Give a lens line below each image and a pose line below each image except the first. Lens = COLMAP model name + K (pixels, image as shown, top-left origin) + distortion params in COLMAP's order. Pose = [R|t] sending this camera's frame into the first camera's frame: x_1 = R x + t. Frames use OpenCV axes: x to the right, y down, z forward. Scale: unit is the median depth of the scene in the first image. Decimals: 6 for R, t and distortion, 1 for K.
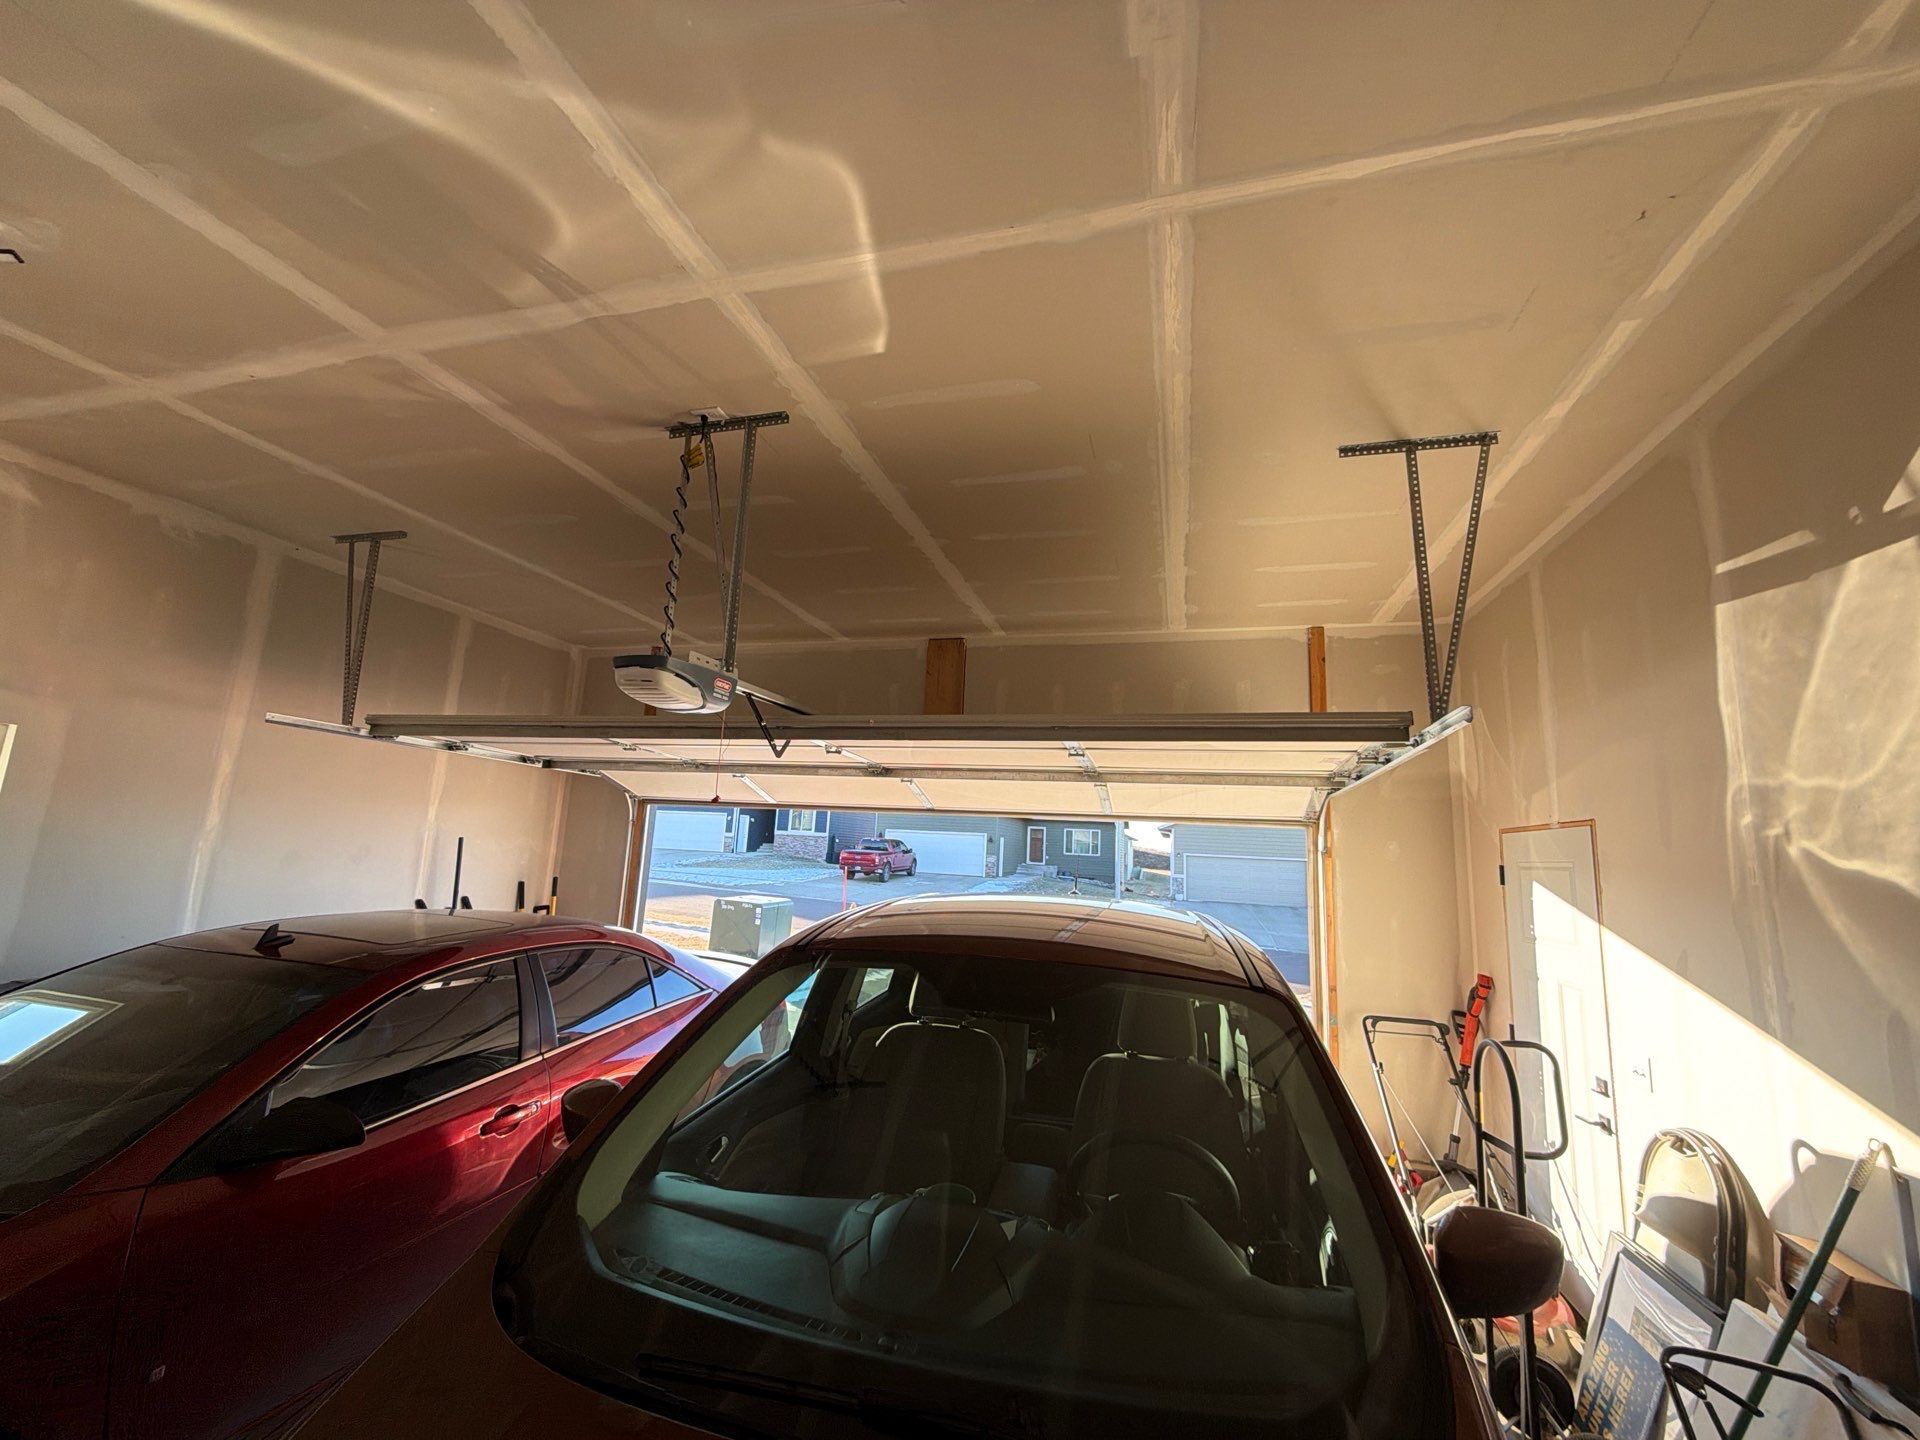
lens RADIAL K [[765.1, 0, 960.3], [0, 765.1, 723.7], [0, 0, 1]] dist [-0.001802, 0.000059]
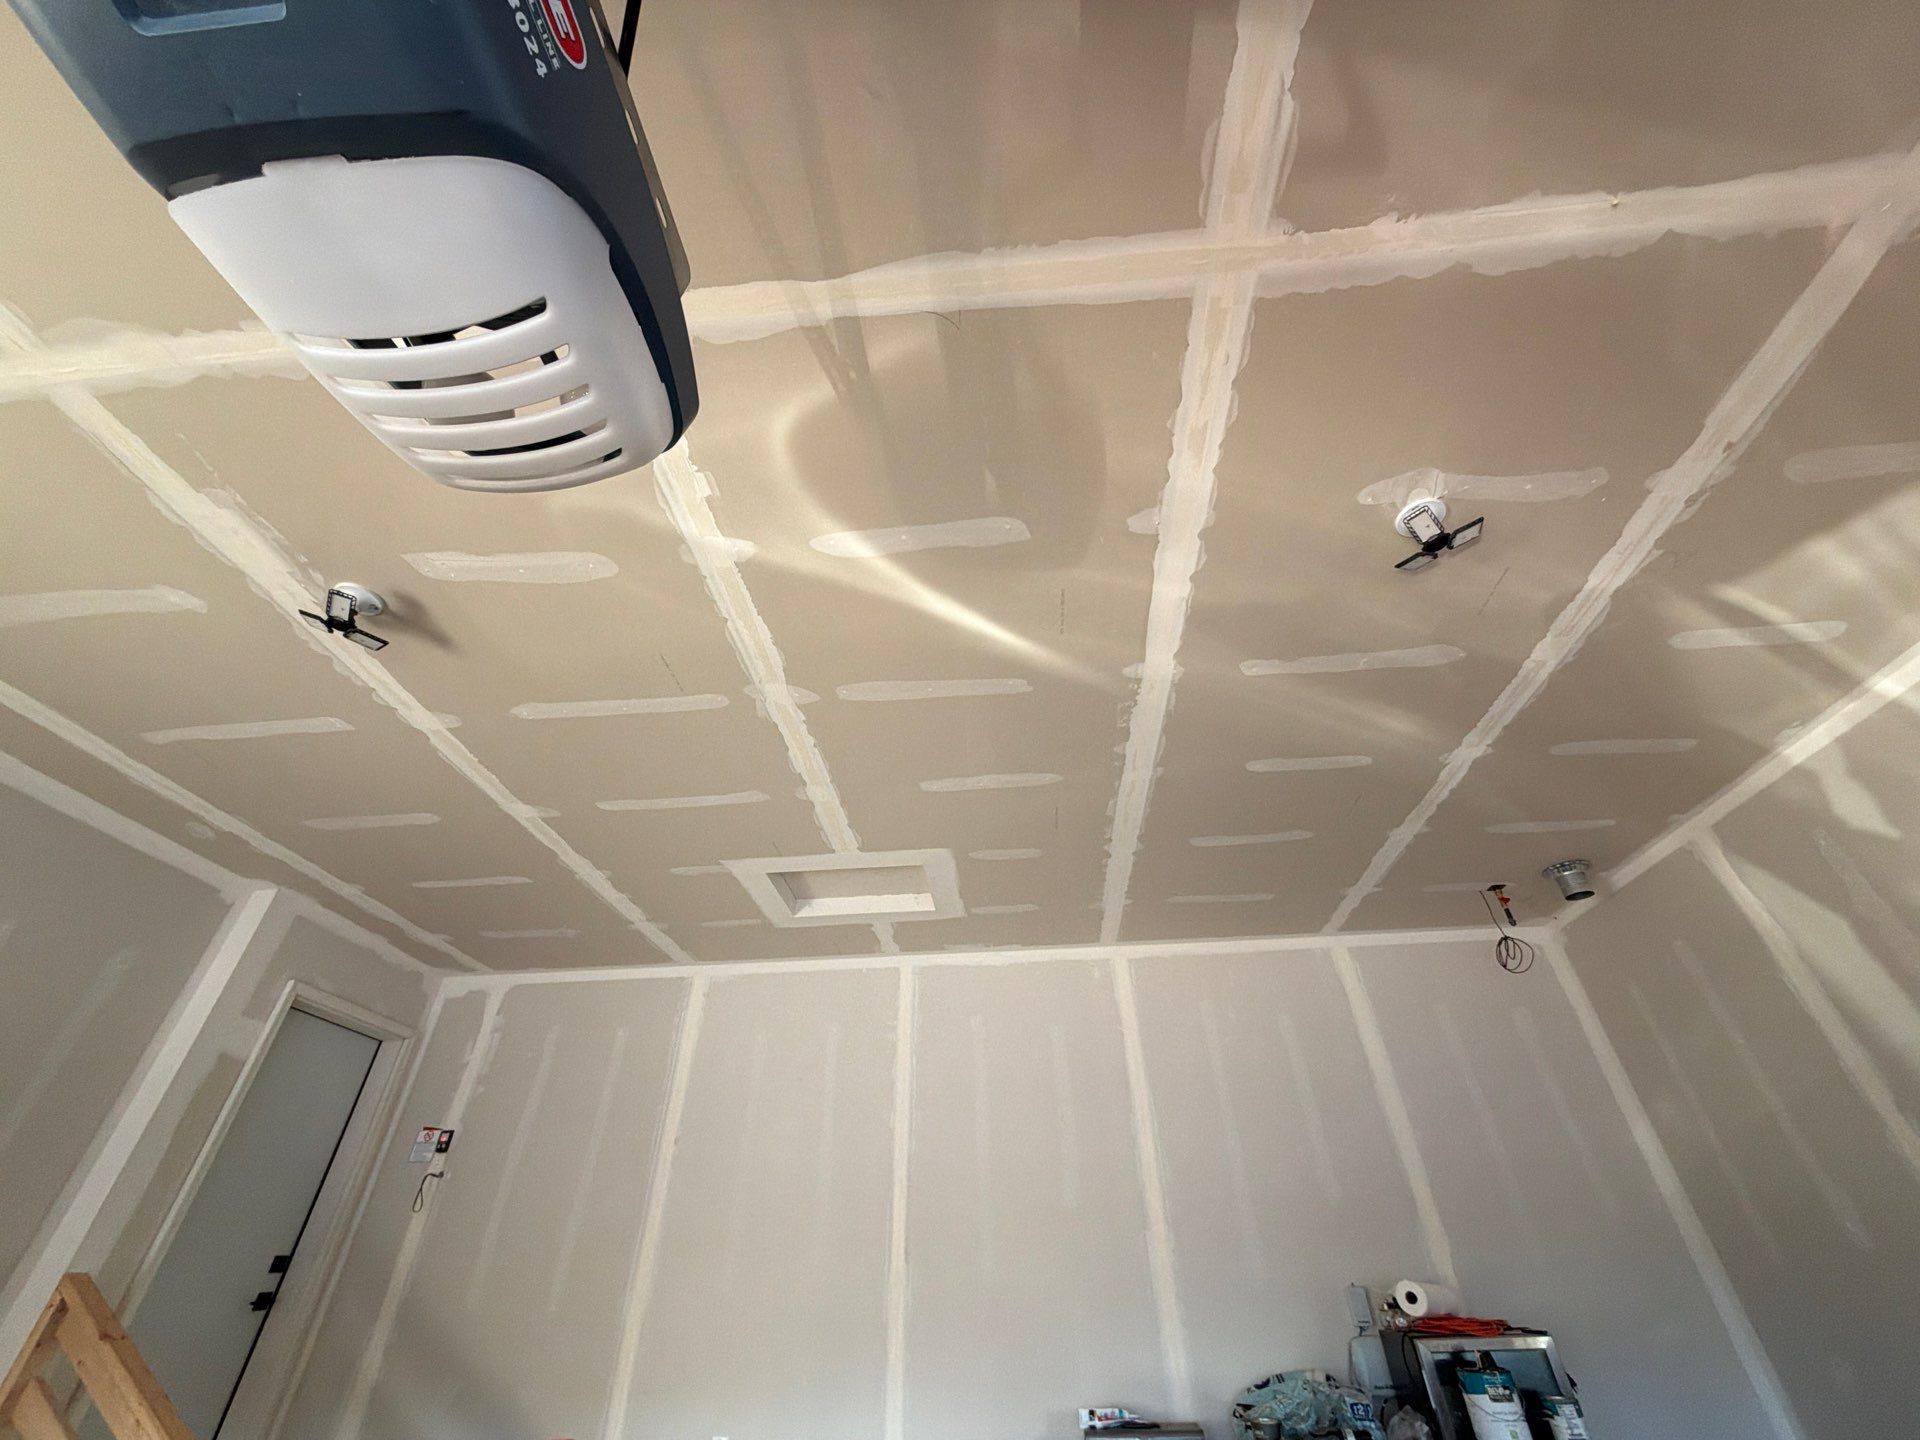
lens RADIAL K [[765.1, 0, 962.2], [0, 765.1, 717.0], [0, 0, 1]] dist [-0.001802, 0.000059]
pose [[-0.979936, -0.139002, -0.142845, -0.457812], [0.006534, 0.693894, -0.720048, 0.155191], [0.199207, -0.706534, -0.679063, 1.001526]]
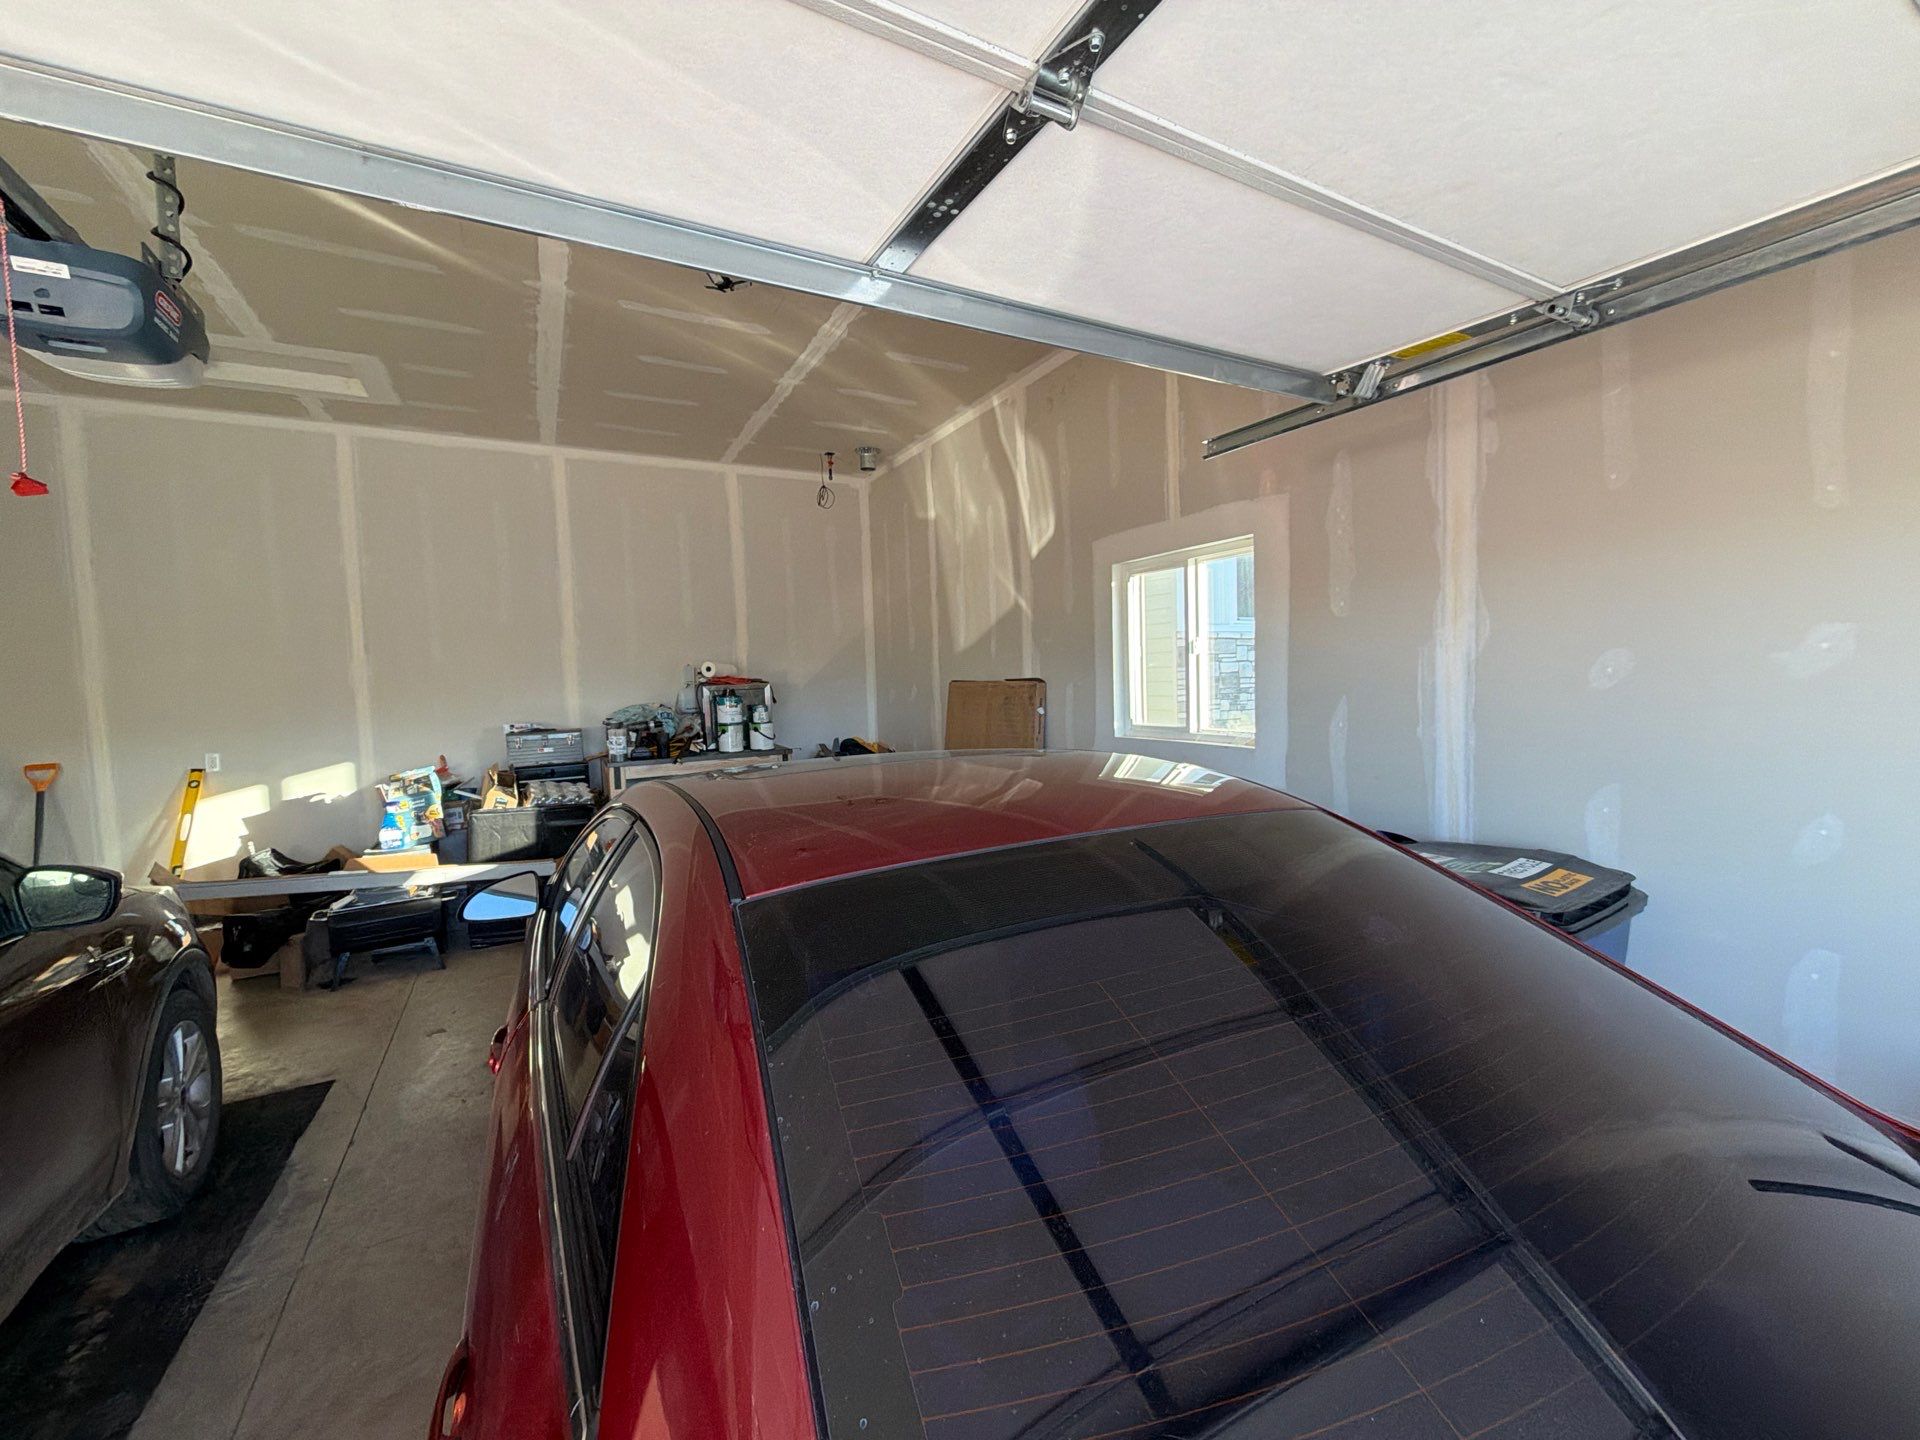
lens RADIAL K [[765.1, 0, 965.3], [0, 765.1, 720.5], [0, 0, 1]] dist [-0.001802, 0.000059]
pose [[-0.701645, 0.022512, -0.712171, -0.382497], [0.112935, 0.990380, -0.079960, 0.324419], [0.703520, -0.136533, -0.697437, 1.683330]]
